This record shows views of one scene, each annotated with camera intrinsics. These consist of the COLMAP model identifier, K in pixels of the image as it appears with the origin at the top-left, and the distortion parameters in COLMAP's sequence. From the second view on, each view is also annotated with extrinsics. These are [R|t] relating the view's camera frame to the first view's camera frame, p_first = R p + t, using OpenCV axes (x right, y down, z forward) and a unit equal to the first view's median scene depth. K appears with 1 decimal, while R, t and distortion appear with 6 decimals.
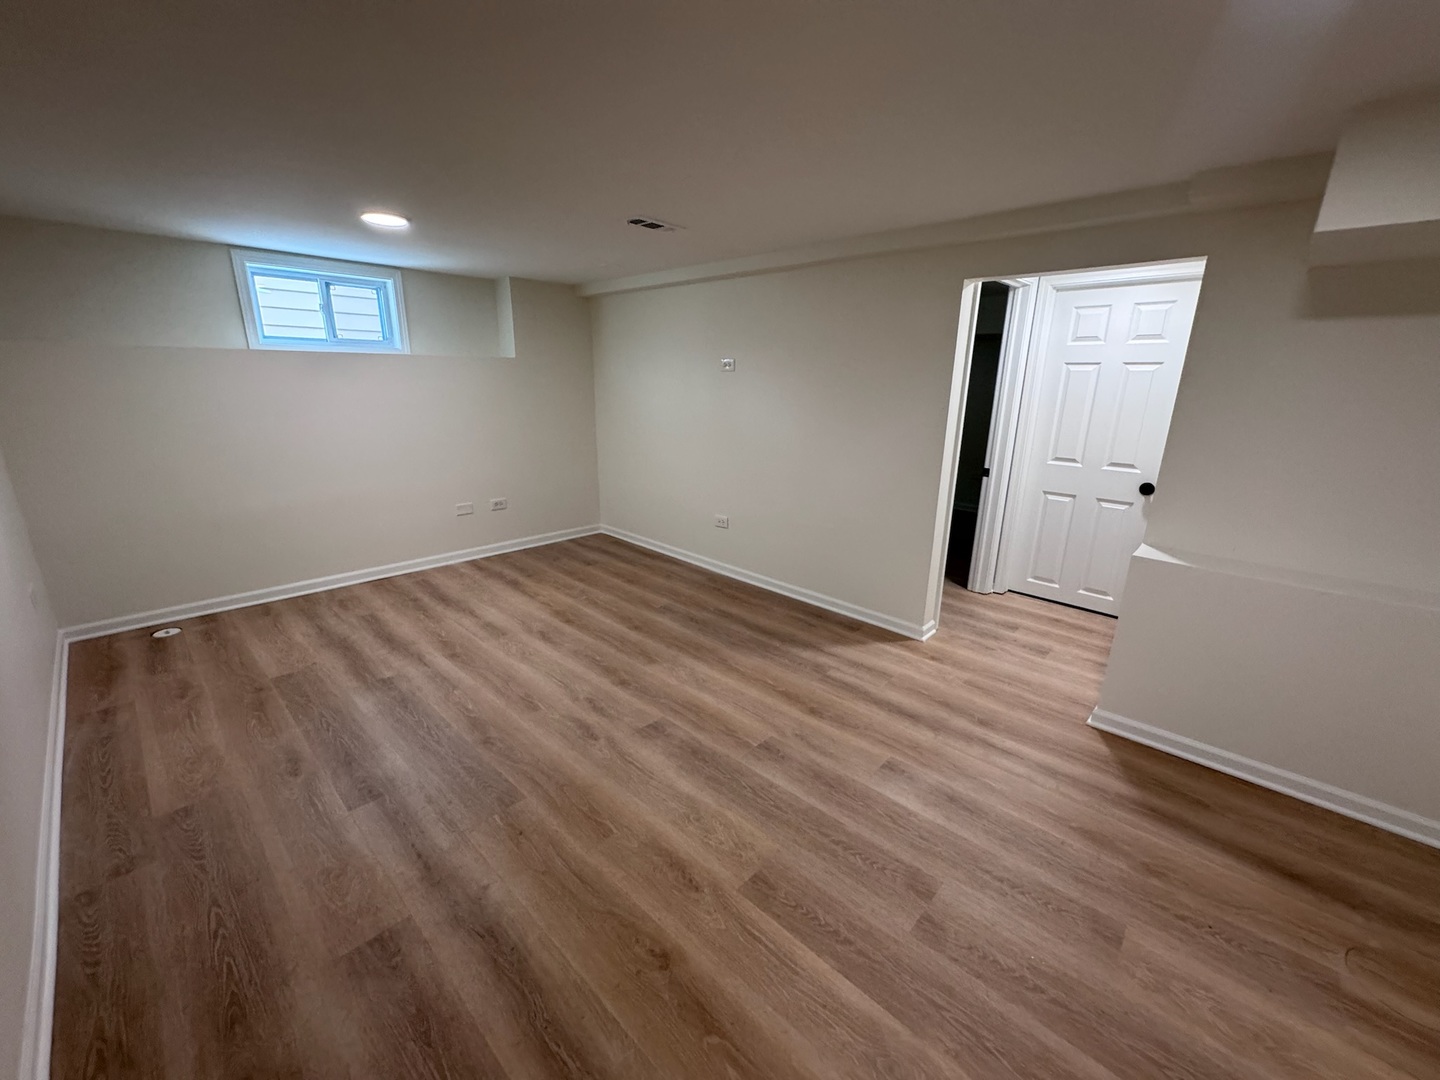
lens RADIAL K [[574.0, 0, 718.1], [0, 574.0, 539.6], [0, 0, 1]] dist [-0.002029, 0.000041]
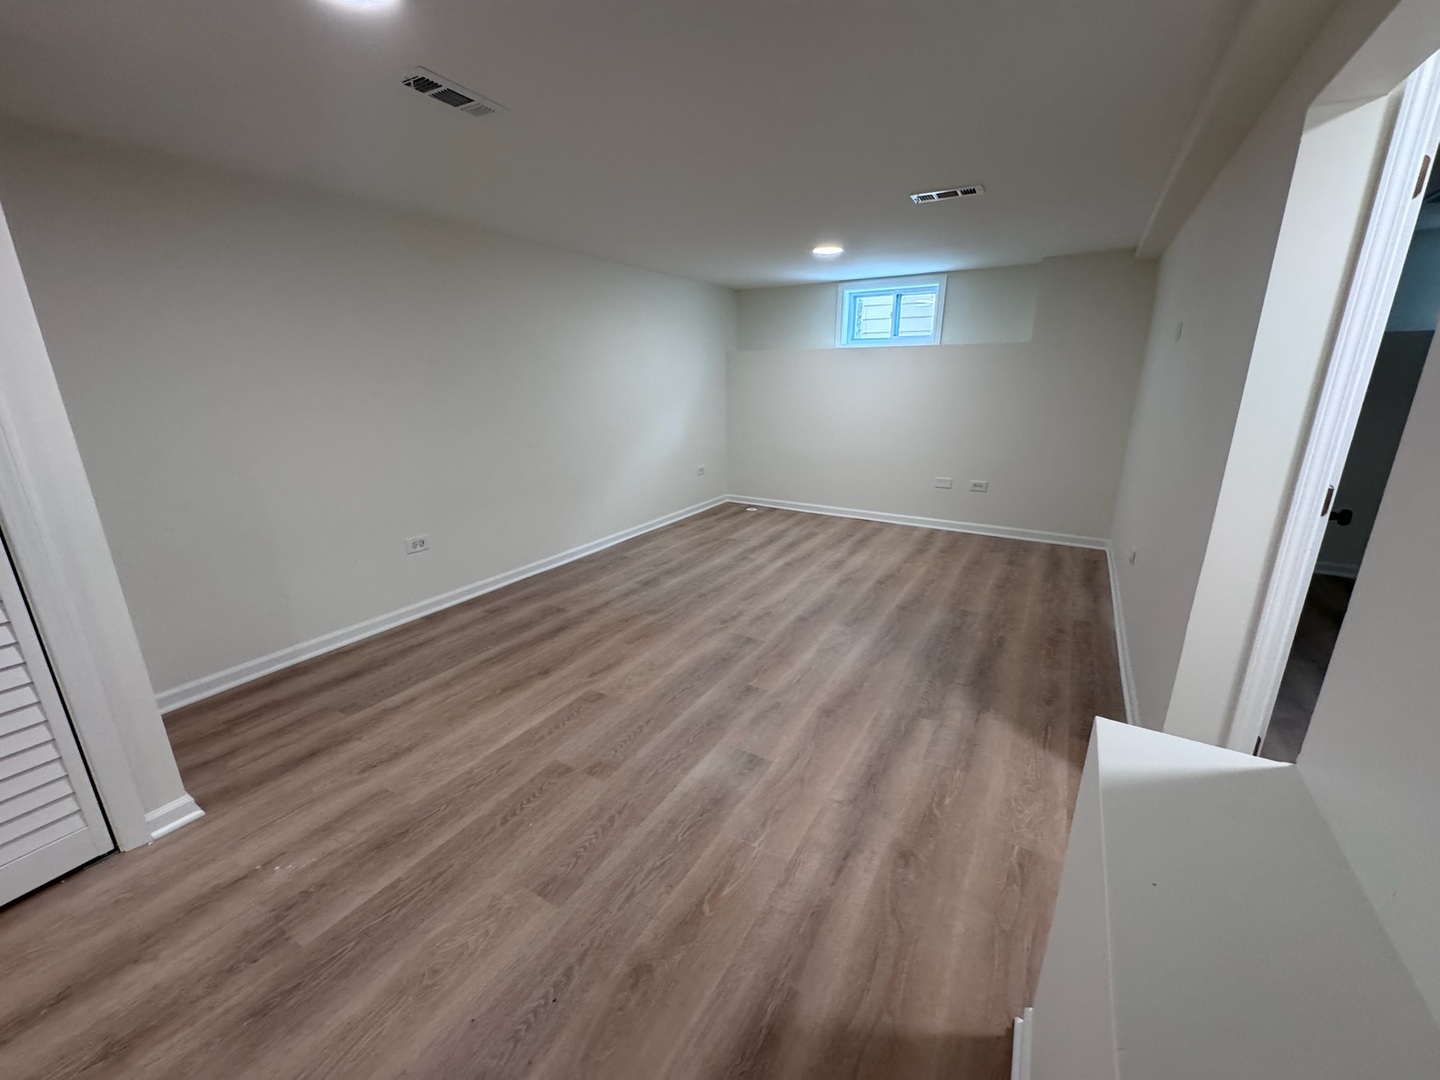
lens RADIAL K [[574.0, 0, 718.1], [0, 574.0, 539.6], [0, 0, 1]] dist [-0.002029, 0.000041]
pose [[0.214428, 0.255152, -0.942825, 0.830595], [-0.255837, 0.946248, 0.197893, -0.087955], [0.942639, 0.198776, 0.268179, 0.479910]]
